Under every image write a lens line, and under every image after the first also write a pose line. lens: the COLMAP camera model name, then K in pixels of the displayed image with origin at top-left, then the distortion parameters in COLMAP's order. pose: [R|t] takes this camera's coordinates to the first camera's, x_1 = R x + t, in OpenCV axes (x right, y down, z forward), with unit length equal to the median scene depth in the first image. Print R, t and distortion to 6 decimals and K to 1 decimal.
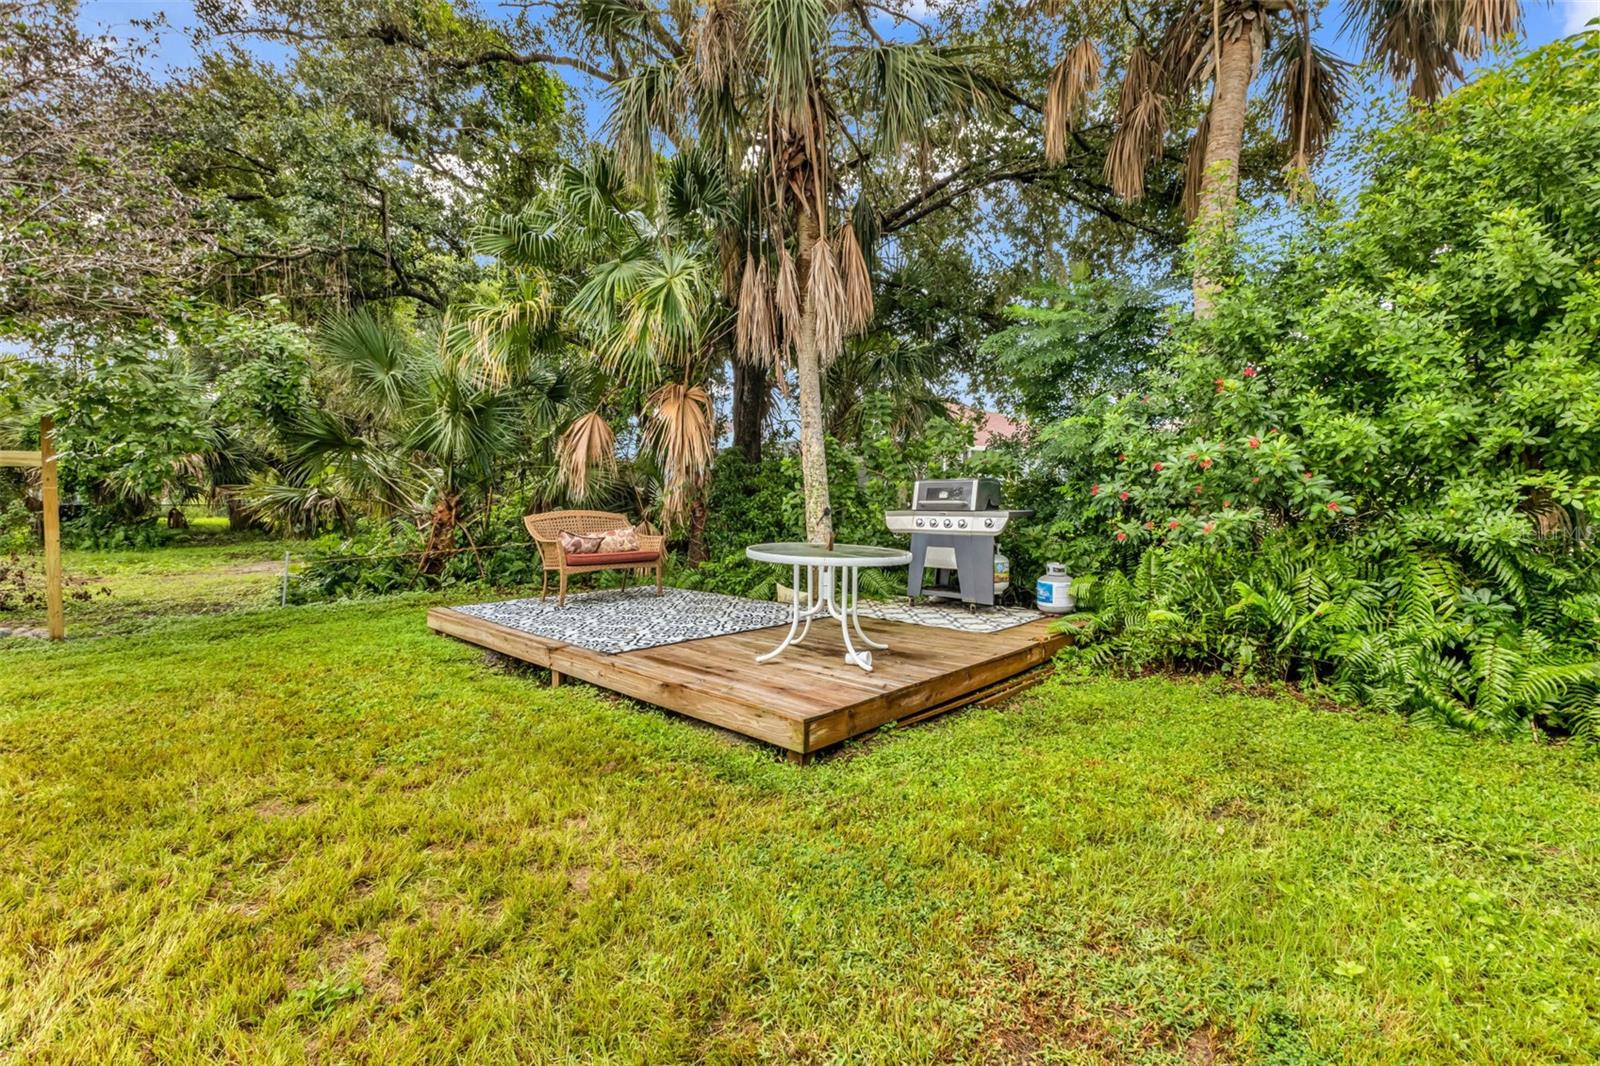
lens RADIAL K [[702.4, 0, 805.2], [0, 702.4, 519.2], [0, 0, 1]] dist [0.011117, 0.000179]
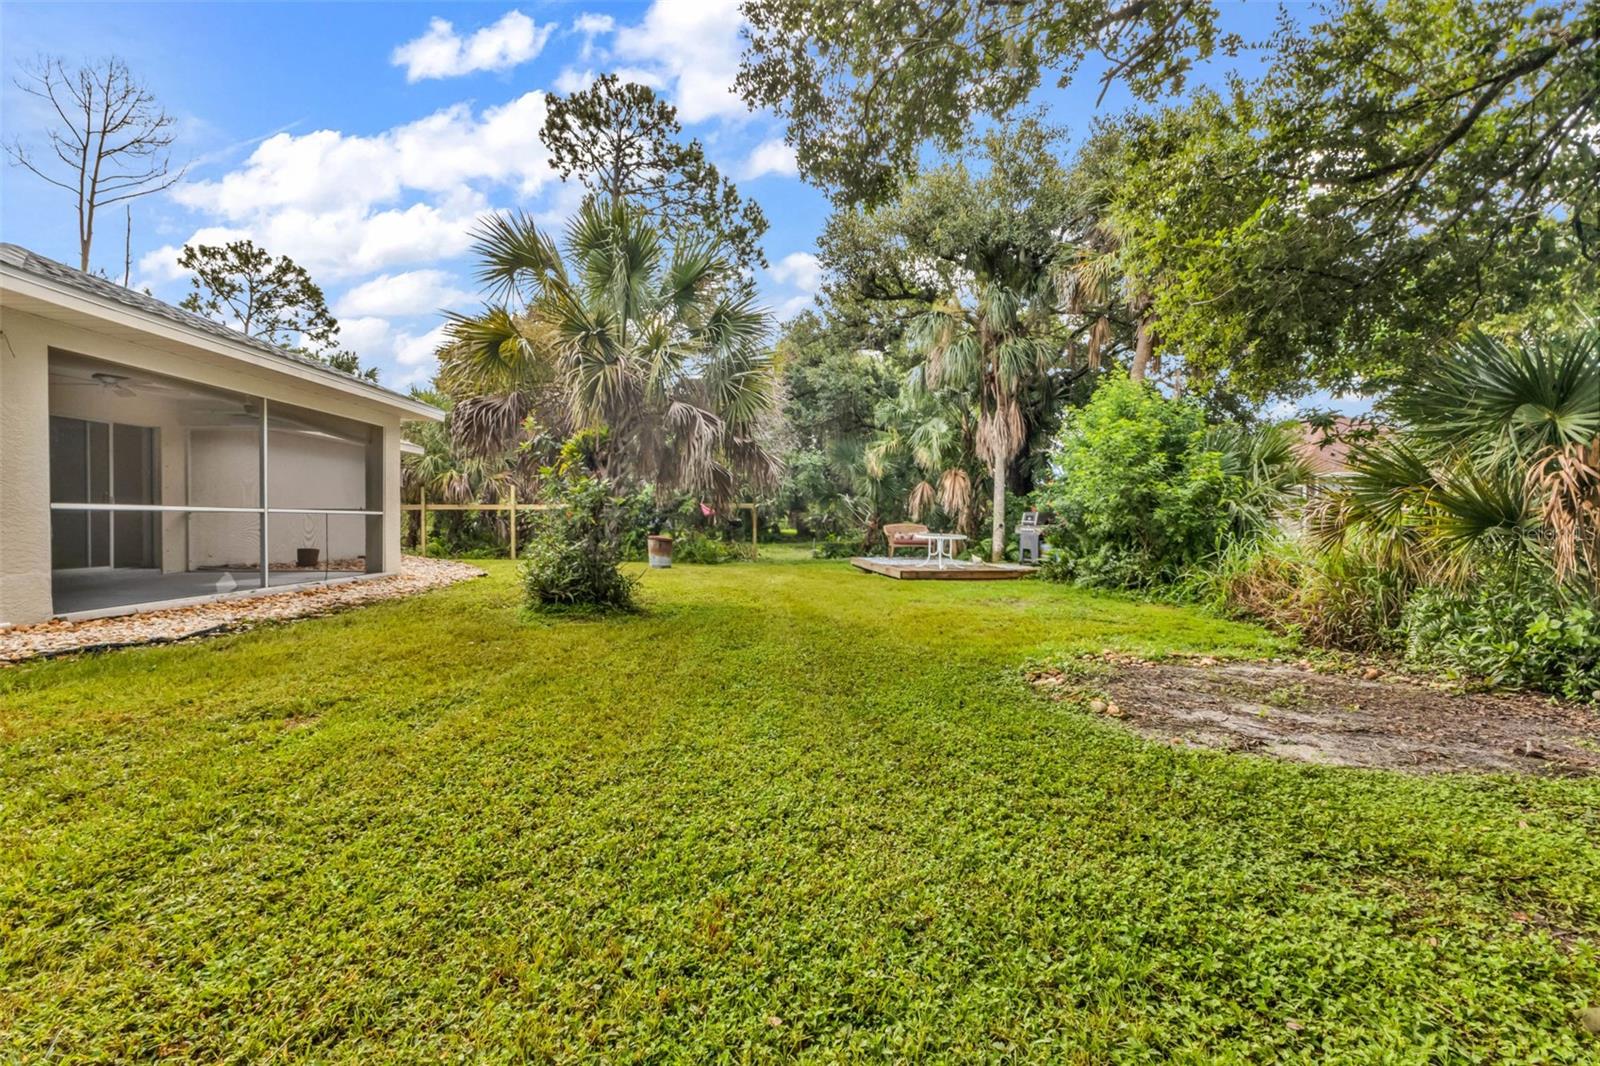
lens RADIAL K [[702.4, 0, 805.2], [0, 702.4, 519.2], [0, 0, 1]] dist [0.011117, 0.000179]
pose [[0.784442, -0.000321, -0.620202, 1.138717], [-0.014267, 0.999726, -0.018562, 0.025579], [0.620038, 0.023409, 0.784223, -1.426984]]
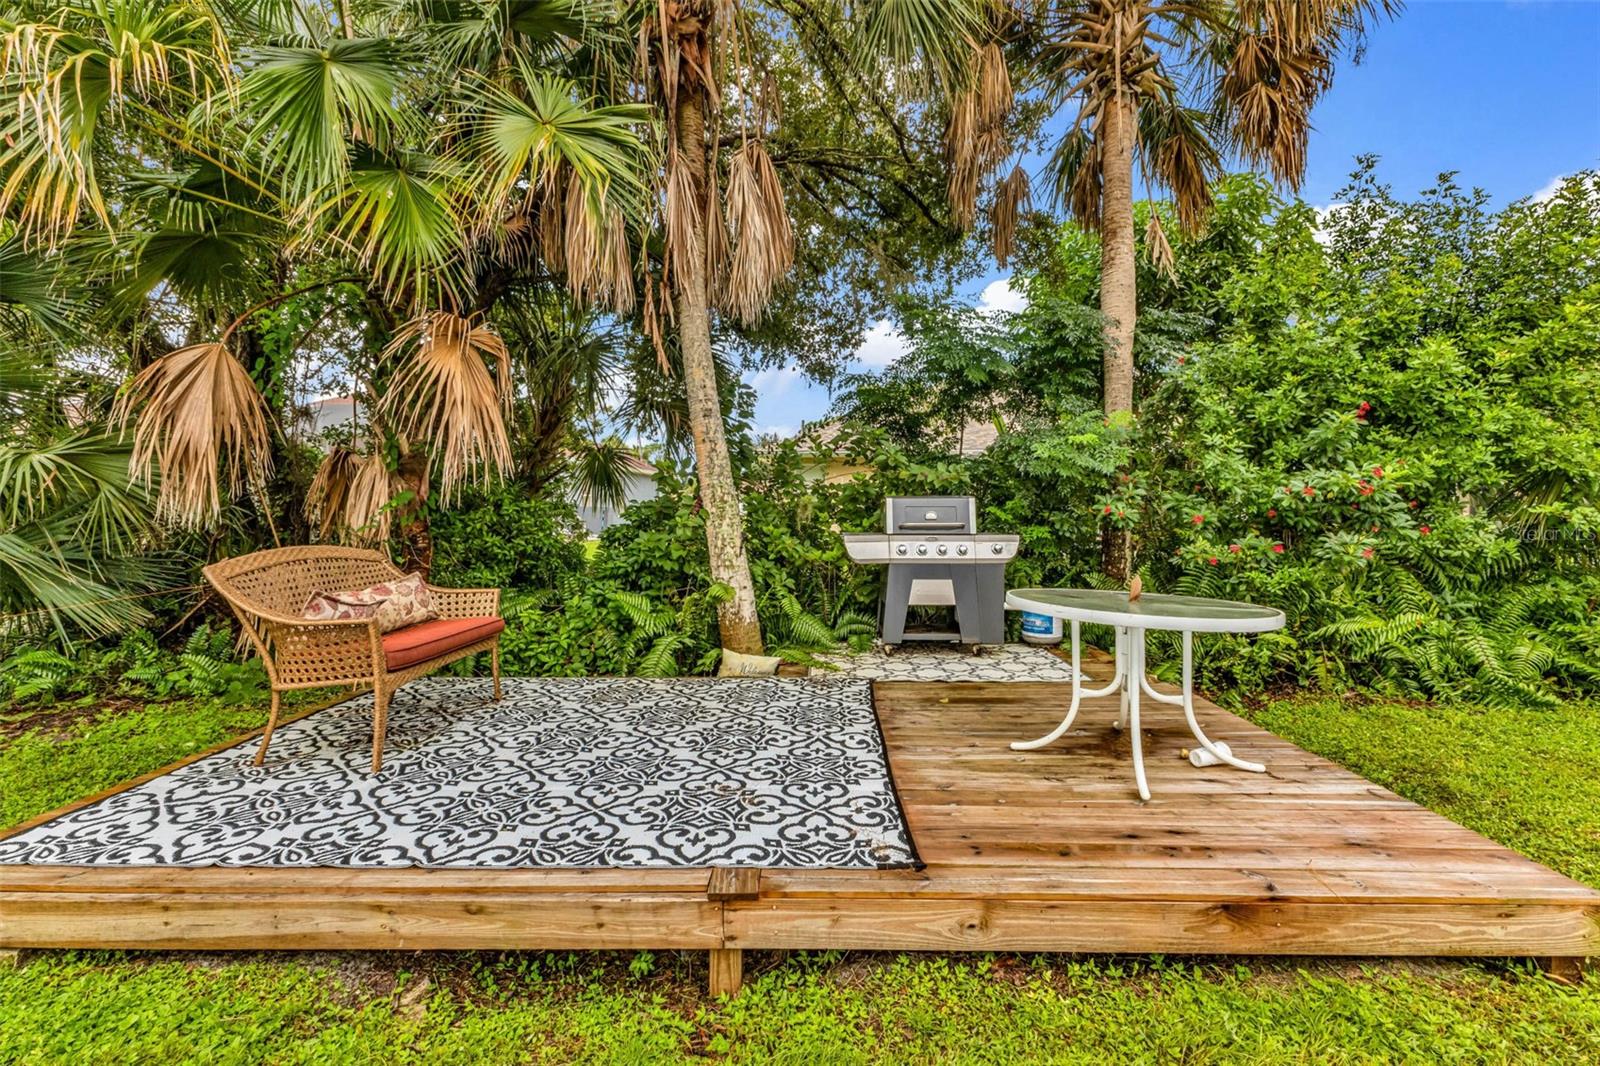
lens RADIAL K [[702.4, 0, 805.2], [0, 702.4, 519.2], [0, 0, 1]] dist [0.011117, 0.000179]
pose [[0.731501, -0.004223, 0.681828, -0.454150], [0.017147, 0.999778, -0.012204, -0.021630], [-0.681625, 0.020618, 0.731411, 0.503746]]
